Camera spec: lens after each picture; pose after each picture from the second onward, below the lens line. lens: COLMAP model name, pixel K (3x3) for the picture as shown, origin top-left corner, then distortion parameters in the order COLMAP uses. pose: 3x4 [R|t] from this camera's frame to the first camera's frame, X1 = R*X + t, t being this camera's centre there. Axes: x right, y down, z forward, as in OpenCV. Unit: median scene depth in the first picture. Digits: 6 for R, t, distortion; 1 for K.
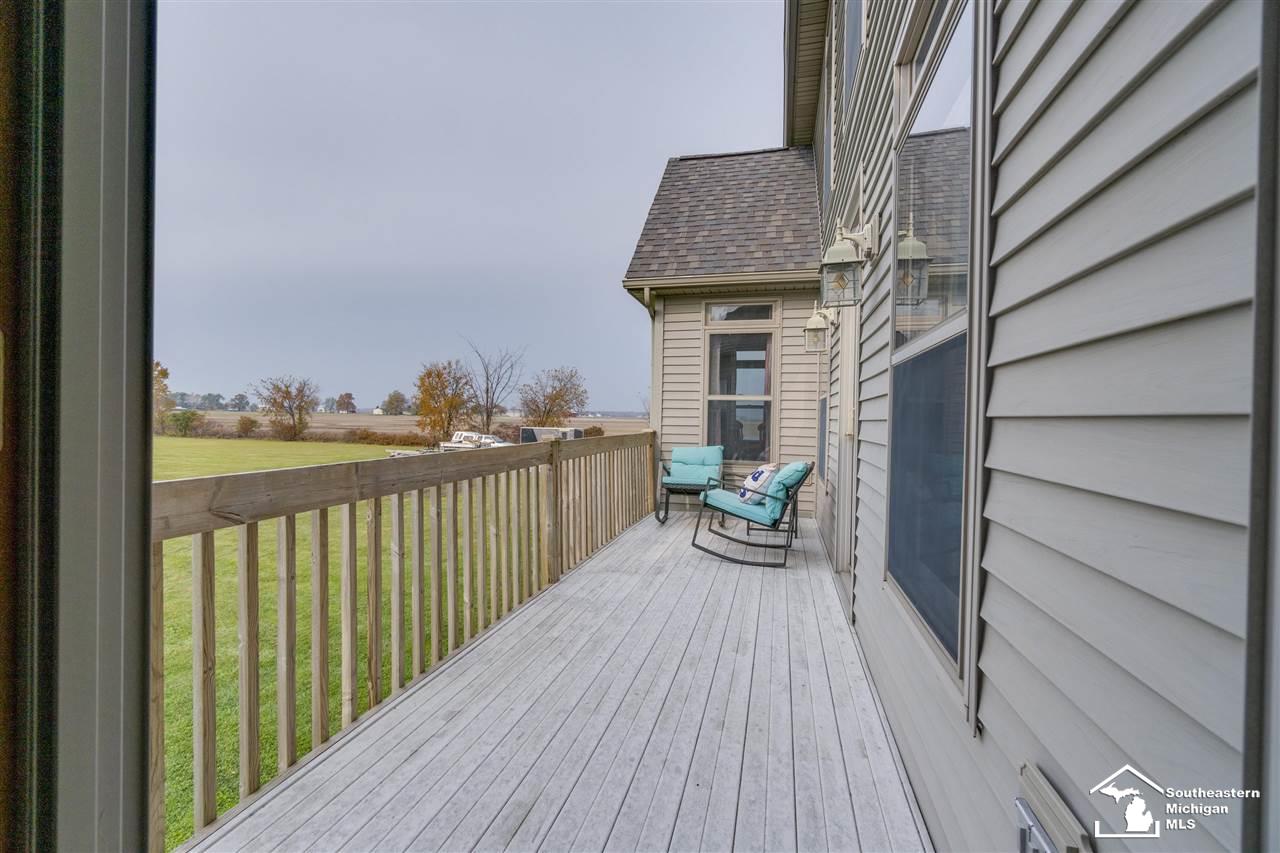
lens RADIAL K [[541.4, 0, 635.7], [0, 541.4, 427.1], [0, 0, 1]] dist [-0.001434, -0.000002]
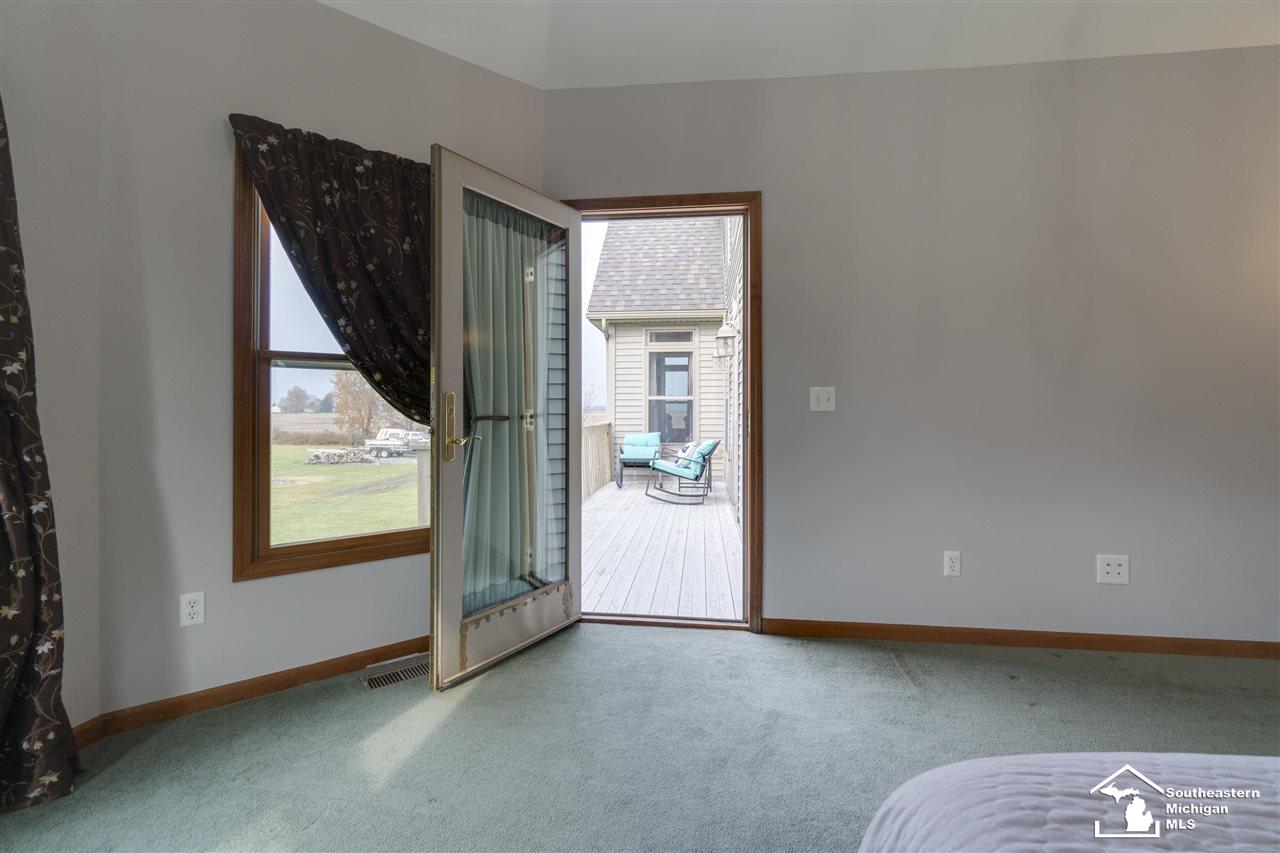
lens RADIAL K [[541.4, 0, 643.3], [0, 541.4, 418.8], [0, 0, 1]] dist [-0.001434, -0.000002]
pose [[0.988127, -0.017360, 0.152654, -0.091693], [0.017816, 0.999840, -0.001617, 0.000781], [-0.152601, 0.004317, 0.988278, -0.365340]]
